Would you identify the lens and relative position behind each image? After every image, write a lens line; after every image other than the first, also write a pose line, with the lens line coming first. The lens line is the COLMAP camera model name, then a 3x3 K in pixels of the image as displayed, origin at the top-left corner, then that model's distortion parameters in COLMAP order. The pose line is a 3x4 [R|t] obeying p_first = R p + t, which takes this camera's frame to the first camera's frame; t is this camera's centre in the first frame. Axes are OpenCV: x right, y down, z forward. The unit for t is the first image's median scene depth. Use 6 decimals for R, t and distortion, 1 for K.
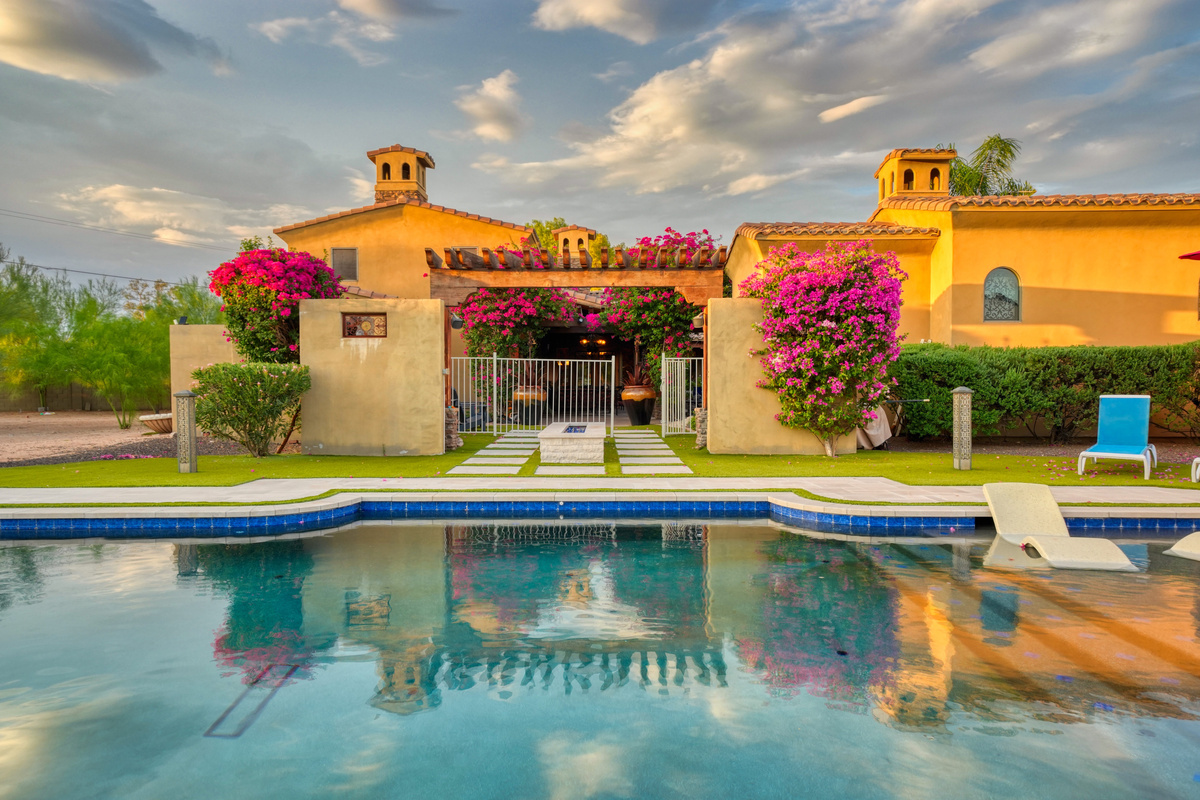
lens RADIAL K [[800.1, 0, 600.2], [0, 800.1, 400.4], [0, 0, 1]] dist [0.017082, 0.001626]
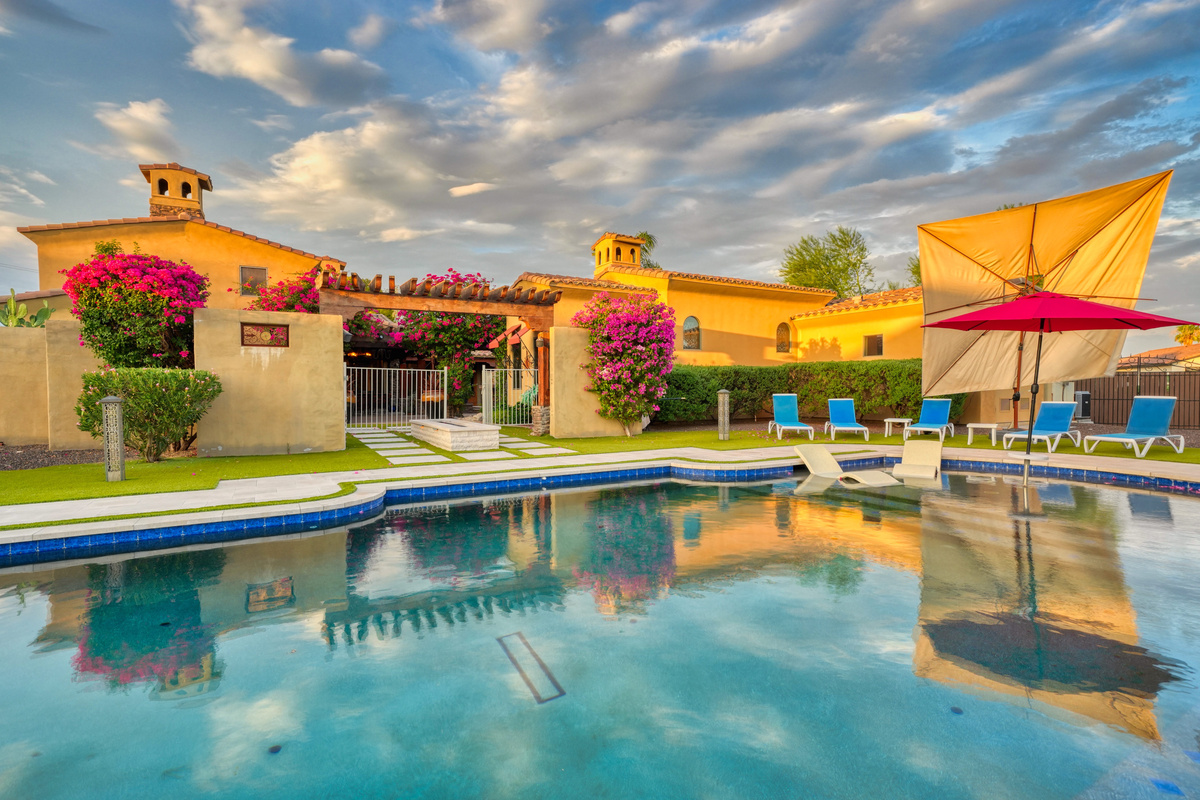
lens RADIAL K [[597.4, 0, 600.4], [0, 597.4, 401.8], [0, 0, 1]] dist [0.009411, 0.001773]
pose [[0.861503, -0.014358, 0.507549, -0.272629], [0.014313, 0.999890, 0.003991, -0.000288], [-0.507550, 0.003827, 0.861614, 0.057252]]
